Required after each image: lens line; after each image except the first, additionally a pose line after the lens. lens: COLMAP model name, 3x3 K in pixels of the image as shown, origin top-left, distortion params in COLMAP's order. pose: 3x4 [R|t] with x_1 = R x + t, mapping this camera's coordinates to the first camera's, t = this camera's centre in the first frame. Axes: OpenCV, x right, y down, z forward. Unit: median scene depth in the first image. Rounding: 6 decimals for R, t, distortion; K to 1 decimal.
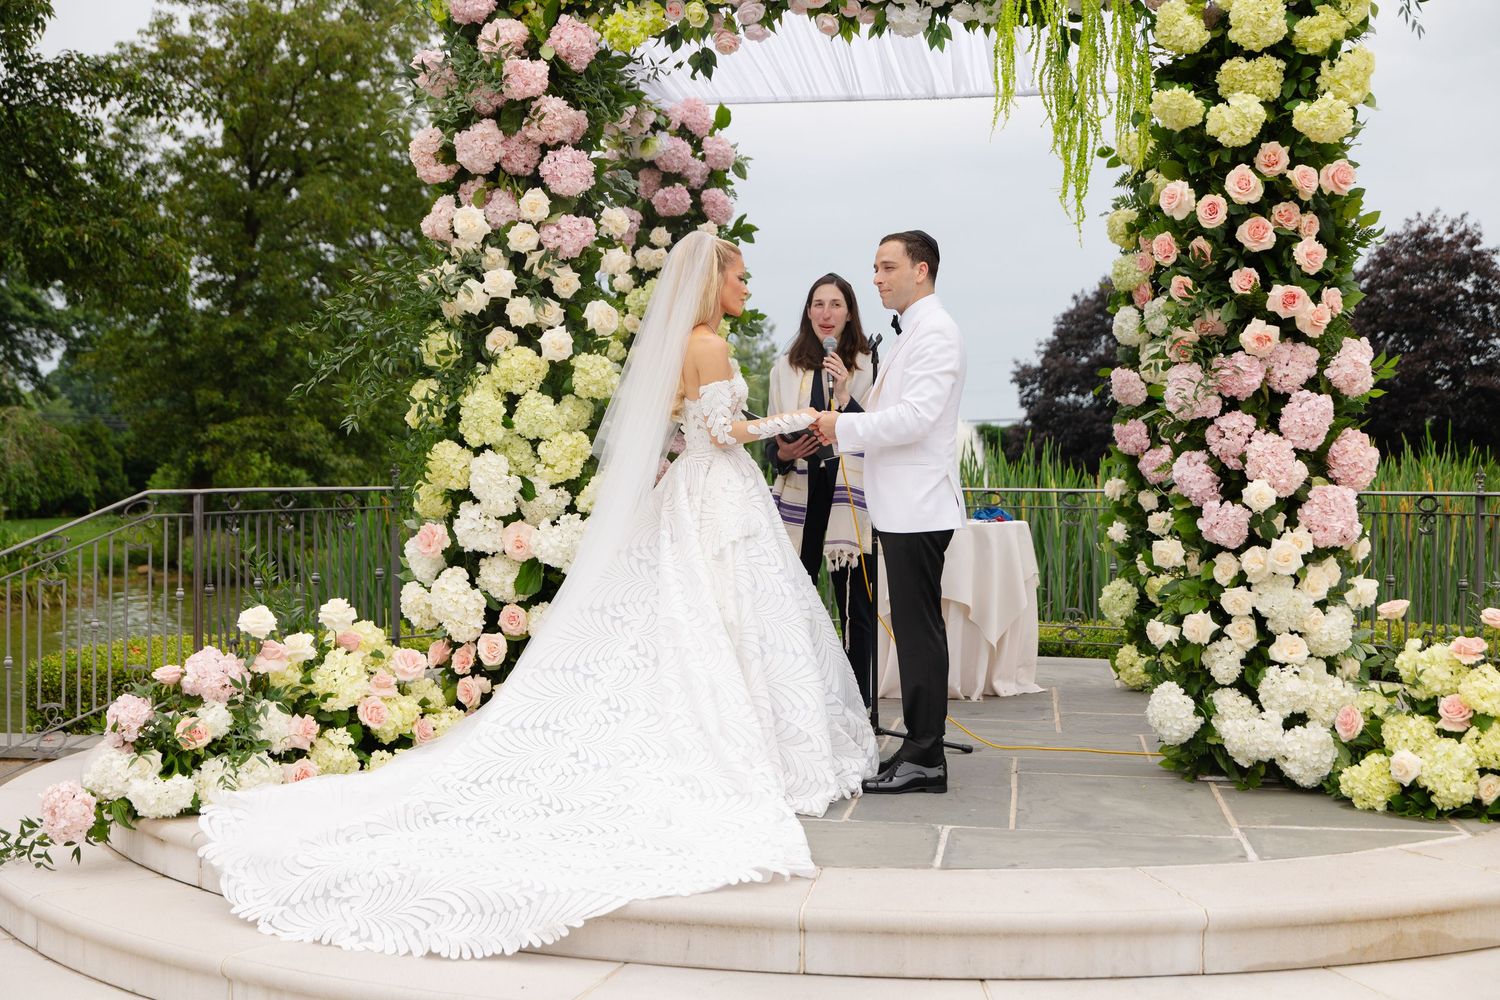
lens RADIAL K [[1909.9, 0, 750.0], [0, 1909.9, 500.0], [0, 0, 1]] dist [0.004419, 0.000982]
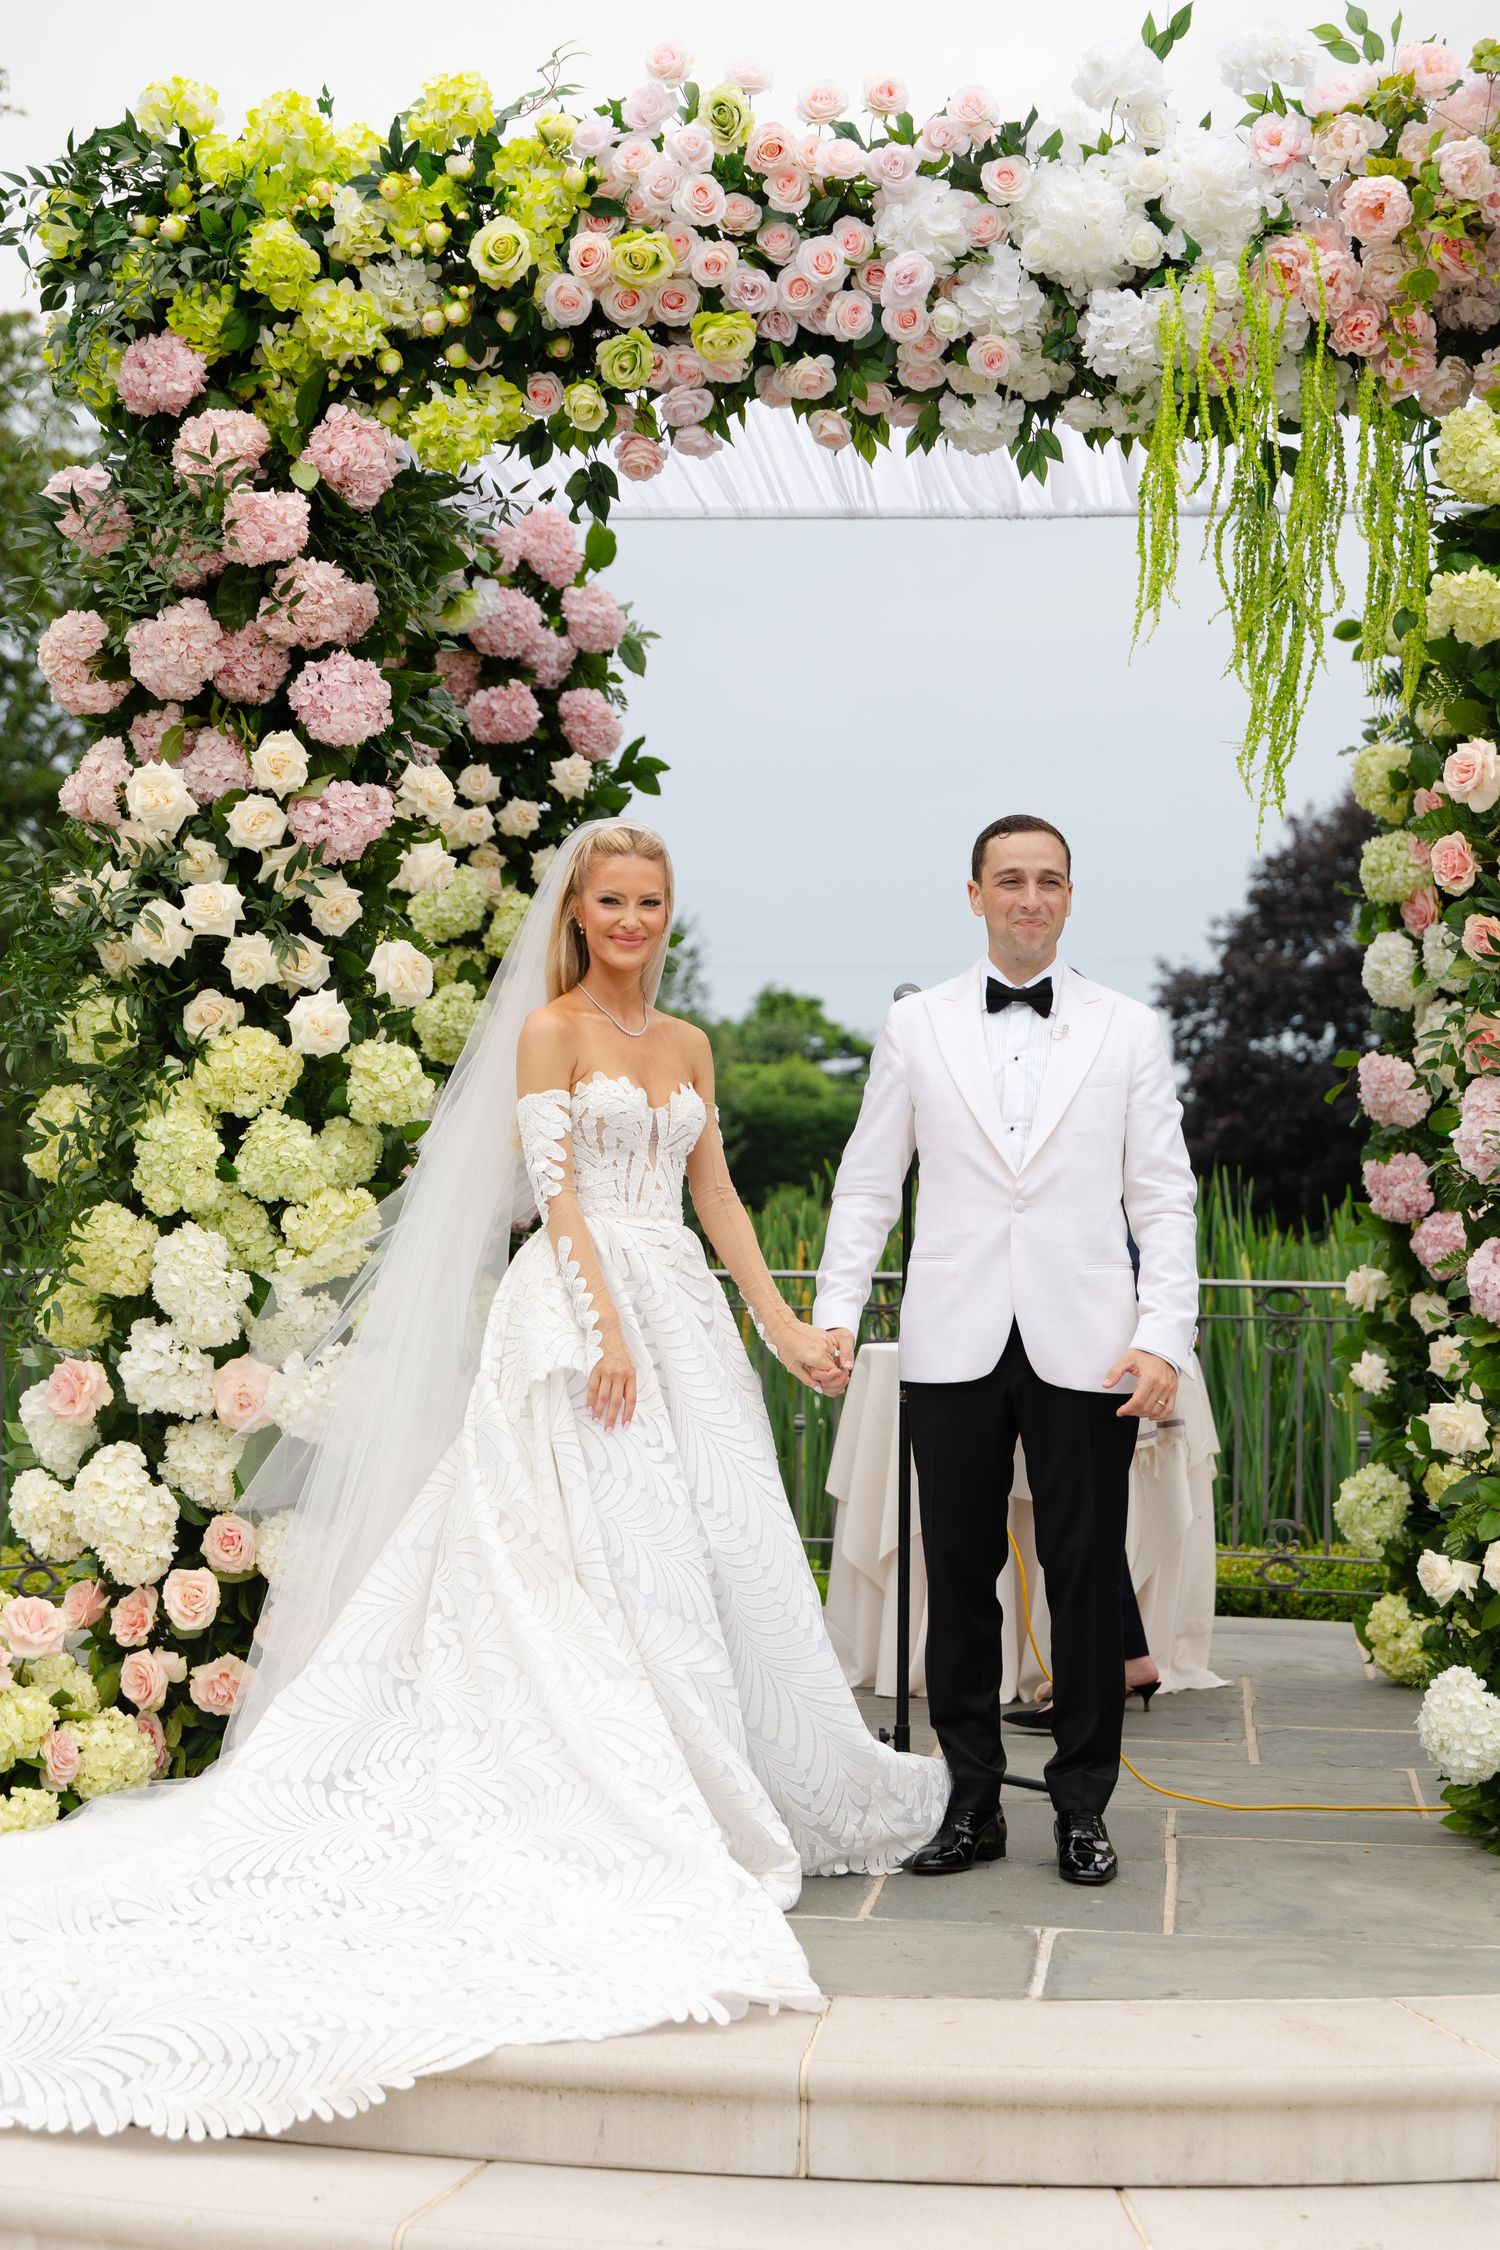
lens RADIAL K [[4238.1, 0, 750.0], [0, 4238.1, 1125.0], [0, 0, 1]] dist [0.060784, -0.212520]
pose [[0.999106, 0.009893, 0.041095, -0.029446], [-0.008554, 0.999431, -0.032617, -0.015938], [-0.041394, 0.032236, 0.998623, -0.183609]]
